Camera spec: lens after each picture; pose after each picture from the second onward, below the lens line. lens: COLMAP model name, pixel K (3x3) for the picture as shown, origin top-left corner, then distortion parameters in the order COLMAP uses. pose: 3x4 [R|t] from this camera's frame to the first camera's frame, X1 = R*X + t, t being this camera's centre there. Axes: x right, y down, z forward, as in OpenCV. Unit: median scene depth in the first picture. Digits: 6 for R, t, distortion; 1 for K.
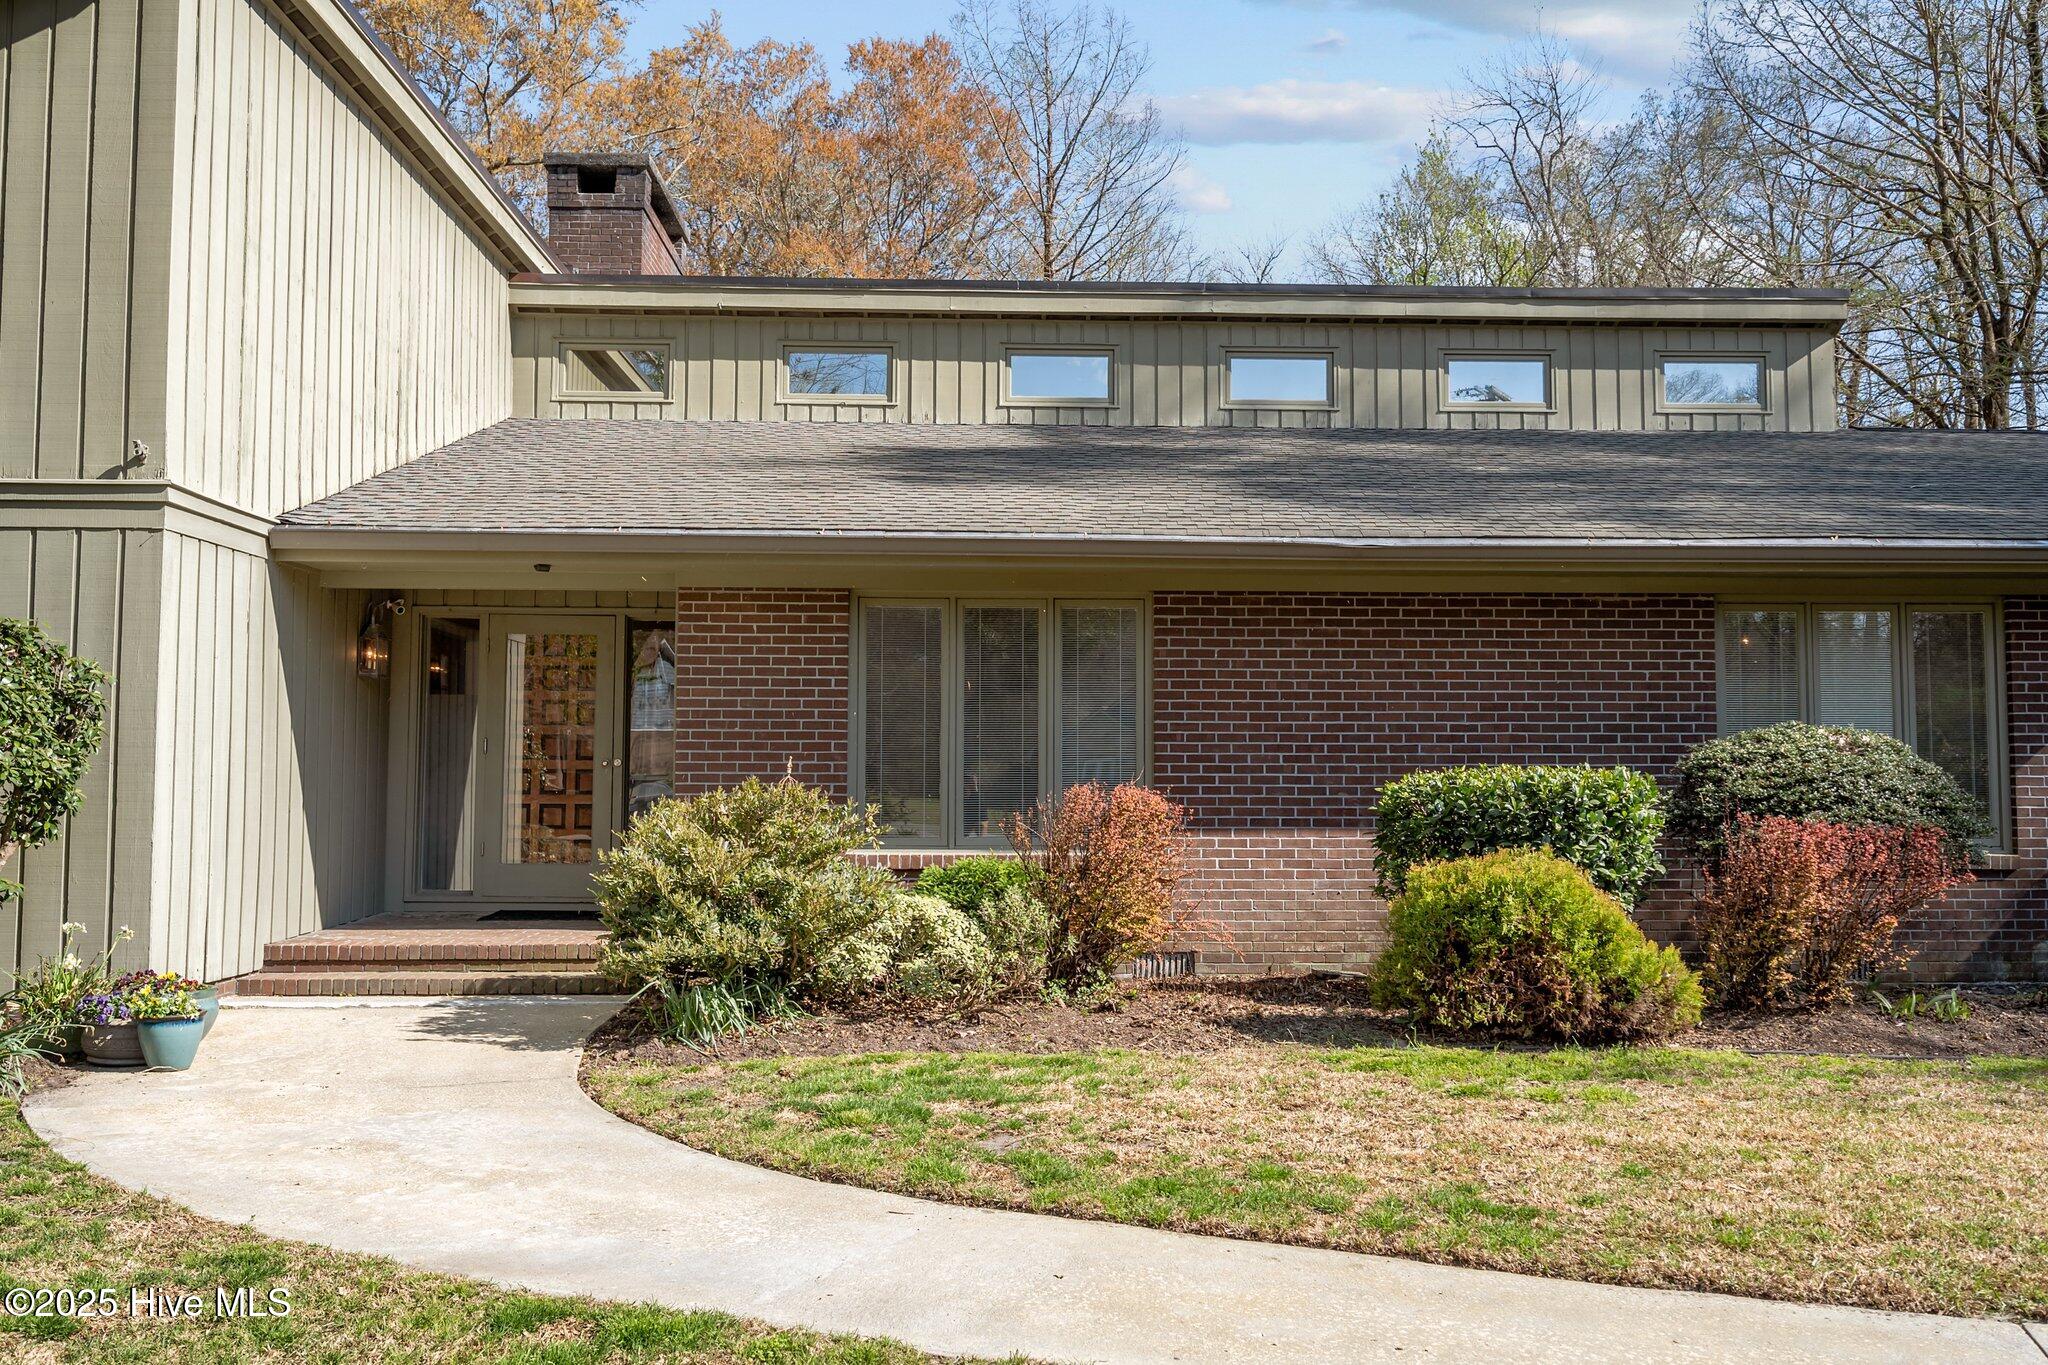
lens RADIAL K [[1745.7, 0, 1024.0], [0, 1745.7, 682.5], [0, 0, 1]] dist [-0.006742, -0.001809]
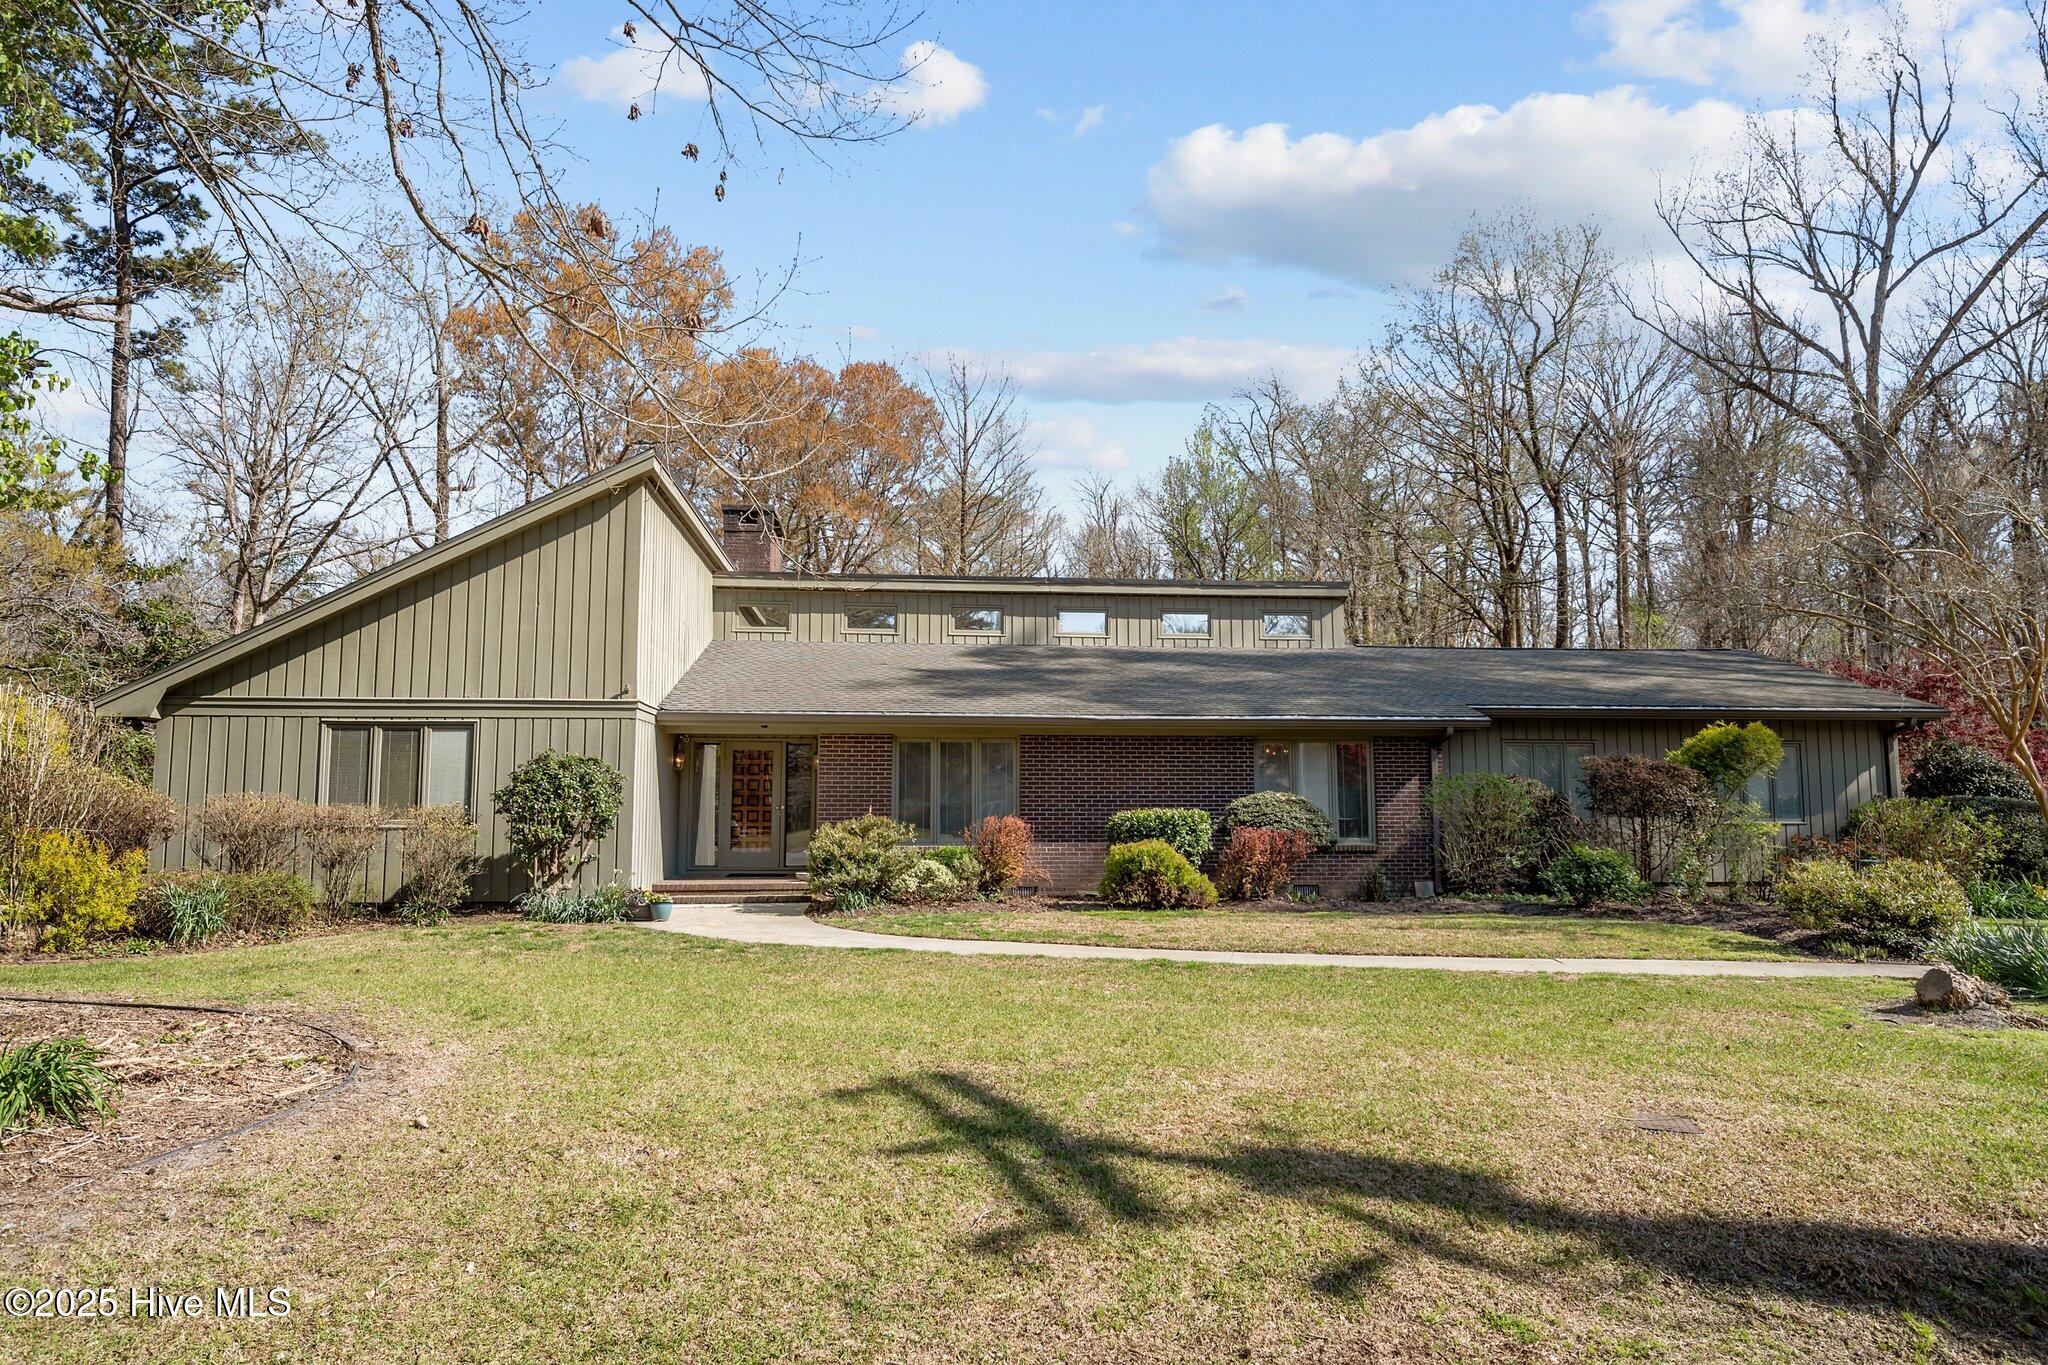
lens RADIAL K [[1255.9, 0, 1024.0], [0, 1255.9, 682.5], [0, 0, 1]] dist [0.001689, 0.000014]
pose [[0.997563, 0.004622, 0.069625, -0.045406], [-0.001081, 0.998708, -0.050811, -0.042441], [-0.069770, 0.050611, 0.996278, -0.810539]]
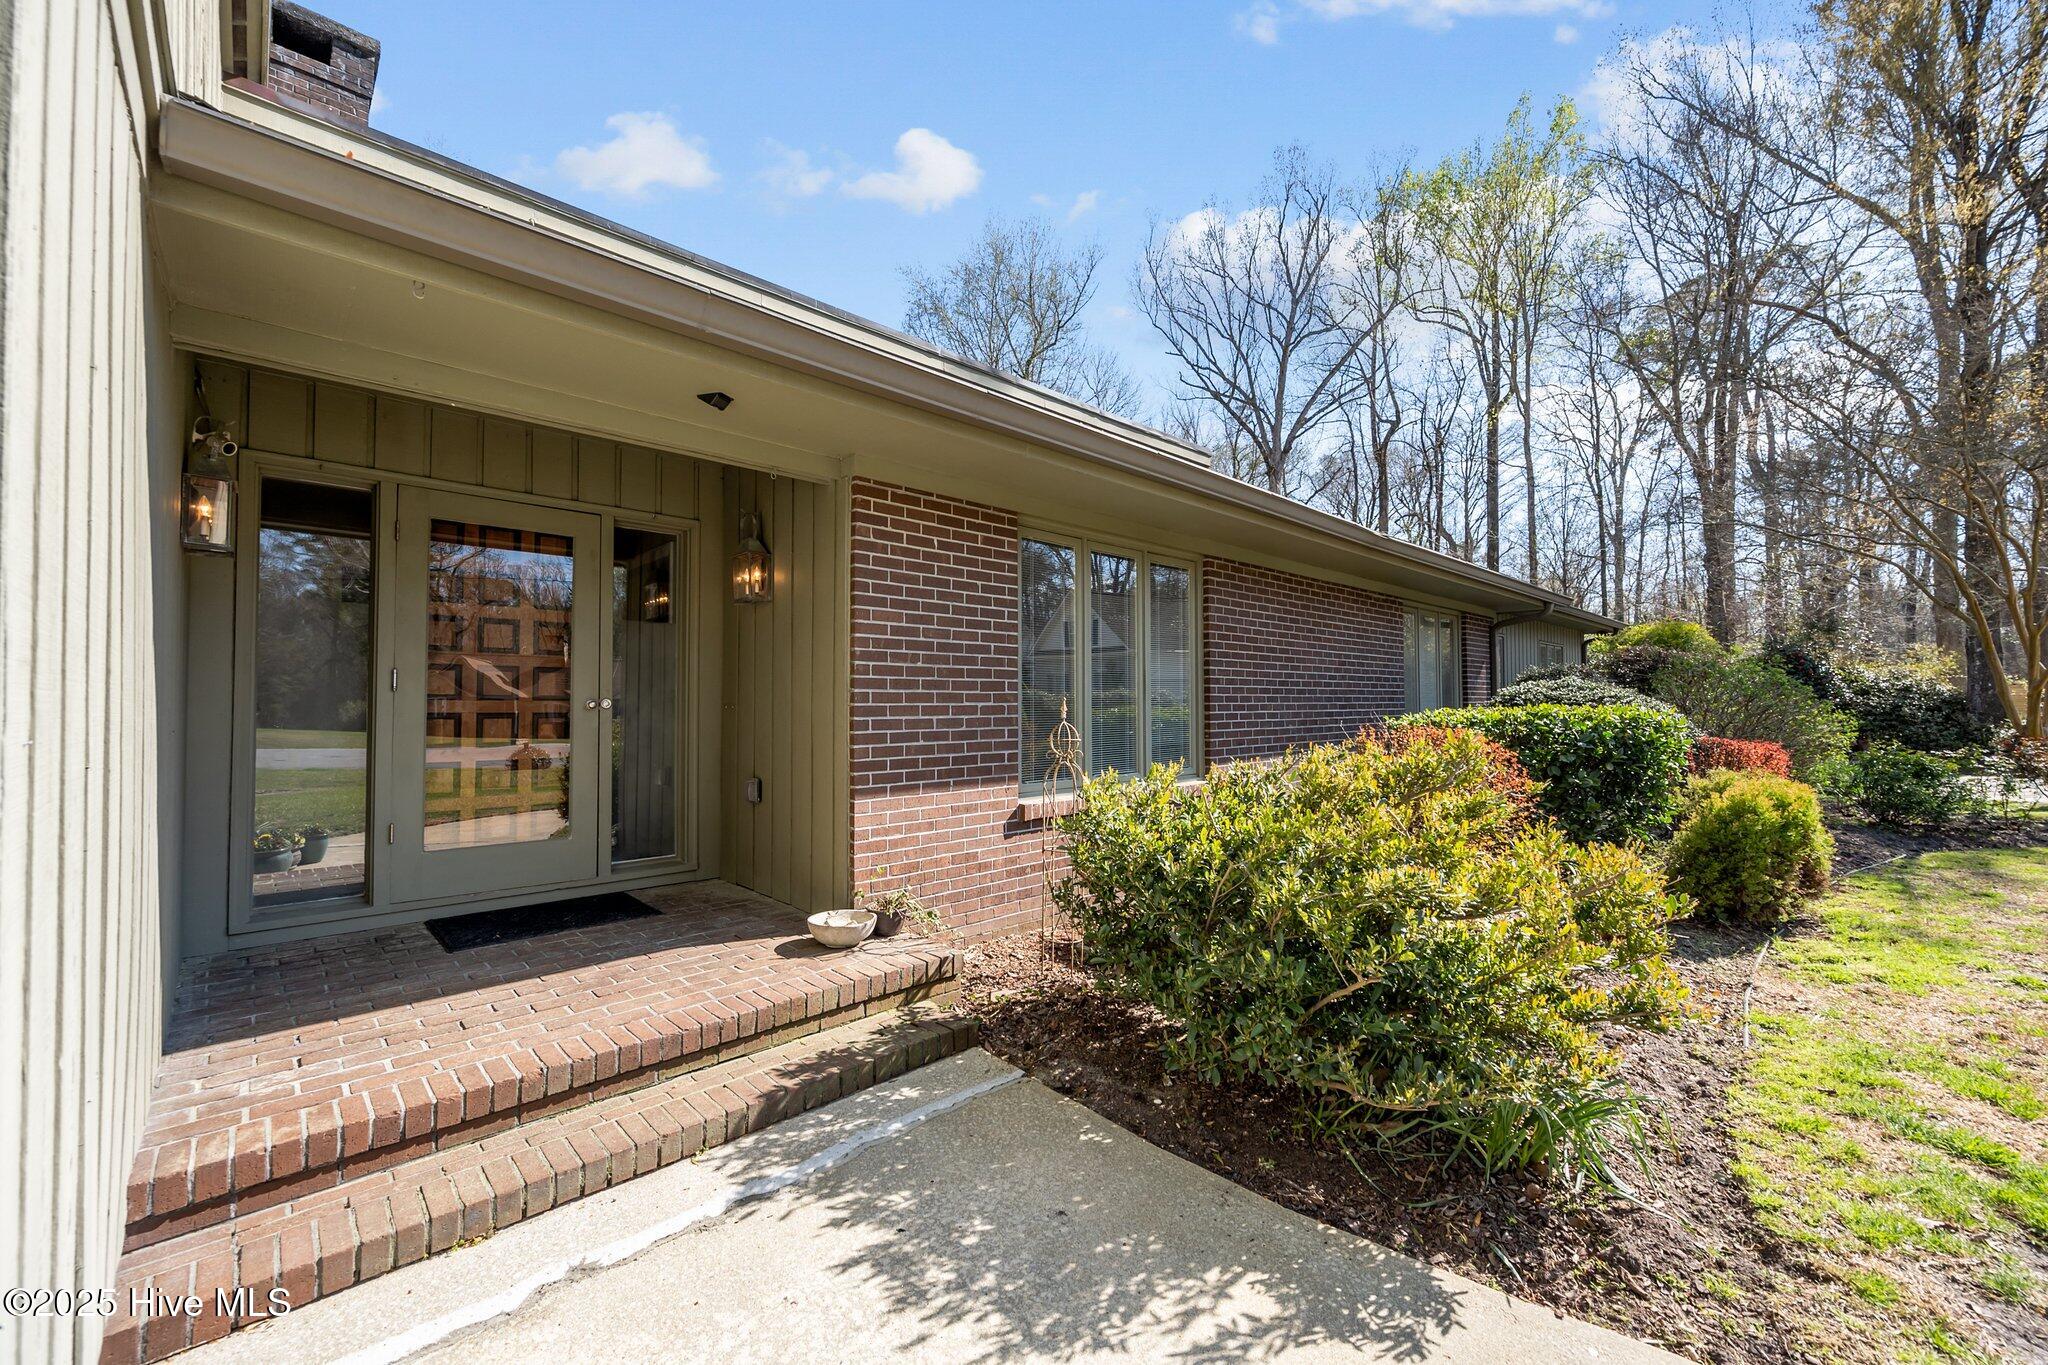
lens RADIAL K [[815.9, 0, 1036.7], [0, 815.9, 686.6], [0, 0, 1]] dist [0.002401, -0.000238]
pose [[0.744211, 0.009393, 0.667879, -0.417988], [-0.029947, 0.999365, 0.019315, 0.031363], [-0.667273, -0.034376, 0.744020, 0.752171]]
